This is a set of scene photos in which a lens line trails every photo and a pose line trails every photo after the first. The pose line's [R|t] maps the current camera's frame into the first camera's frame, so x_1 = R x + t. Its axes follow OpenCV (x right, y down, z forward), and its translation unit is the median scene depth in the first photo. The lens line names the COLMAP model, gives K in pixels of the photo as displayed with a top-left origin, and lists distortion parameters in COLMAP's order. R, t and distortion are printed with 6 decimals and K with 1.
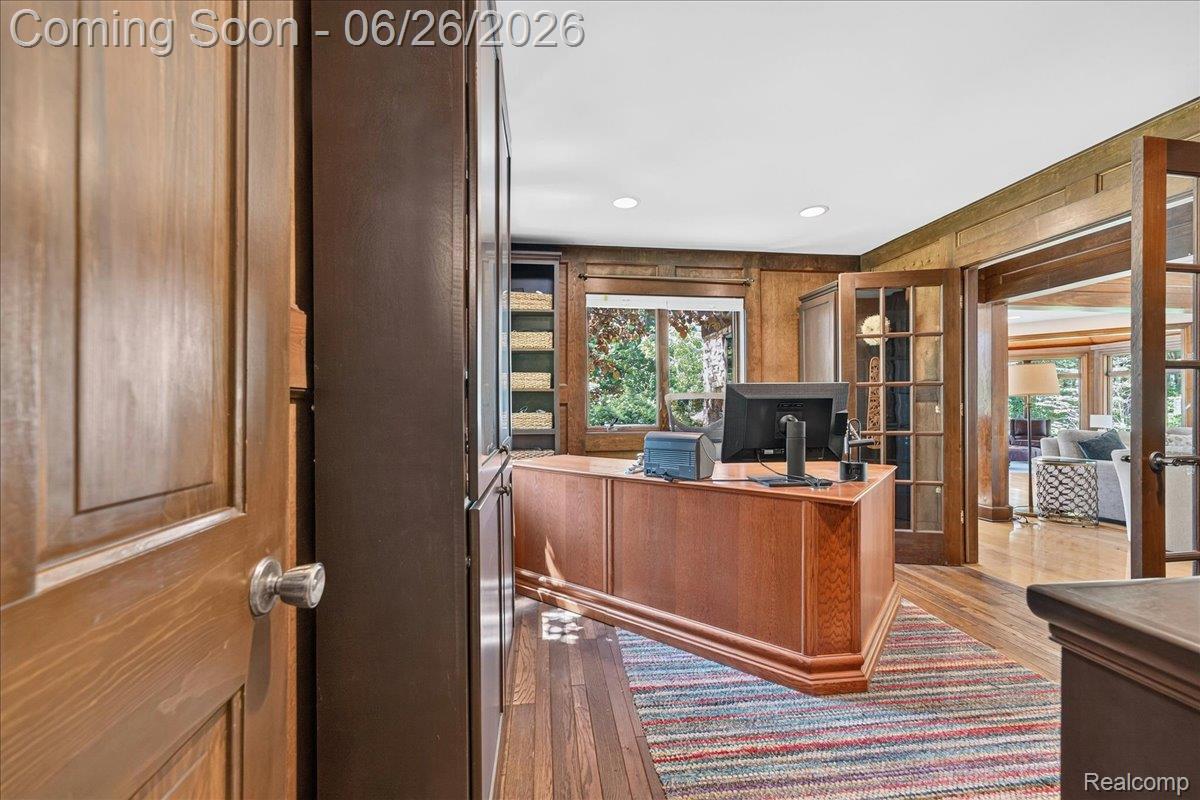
lens RADIAL K [[497.4, 0, 599.7], [0, 497.4, 404.7], [0, 0, 1]] dist [-0.003718, 0.000239]
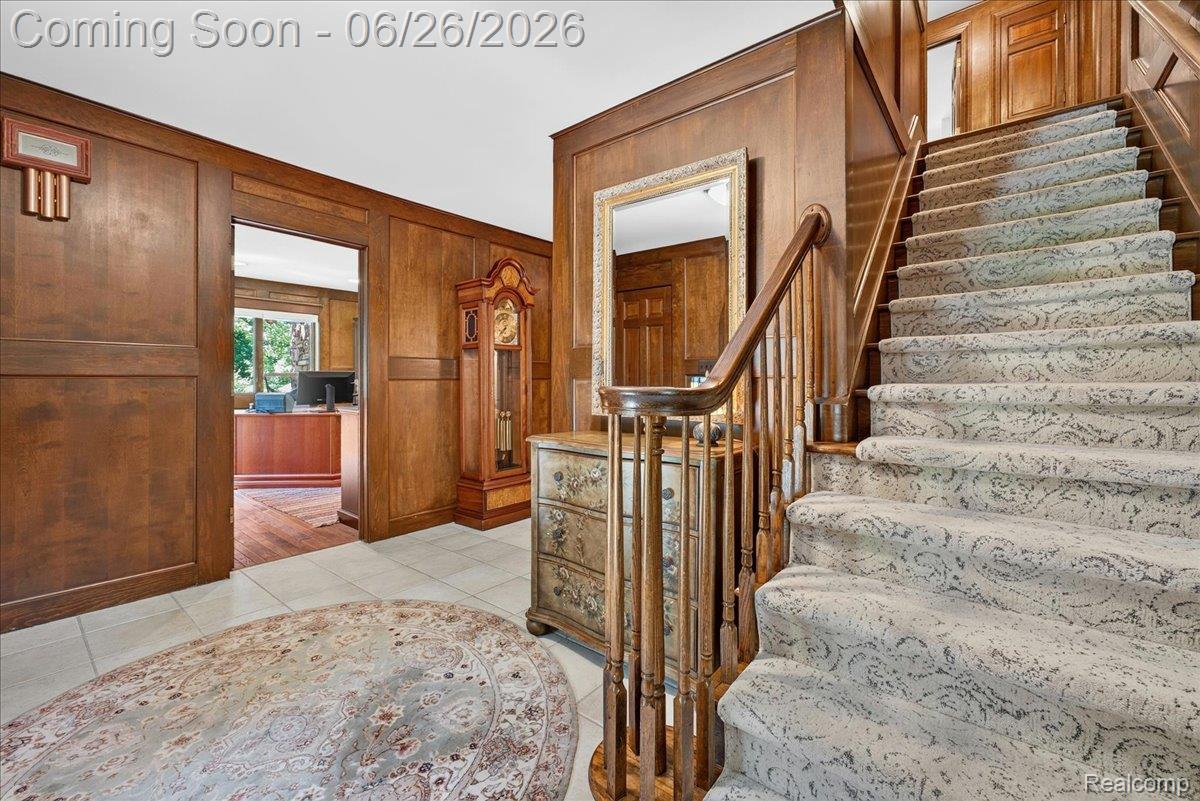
lens RADIAL K [[497.4, 0, 605.2], [0, 497.4, 381.0], [0, 0, 1]] dist [-0.003718, 0.000239]
pose [[0.719037, 0.004942, 0.694954, -0.171094], [-0.008454, 0.999963, 0.001636, -0.005855], [-0.694921, -0.007051, 0.719052, -0.857961]]
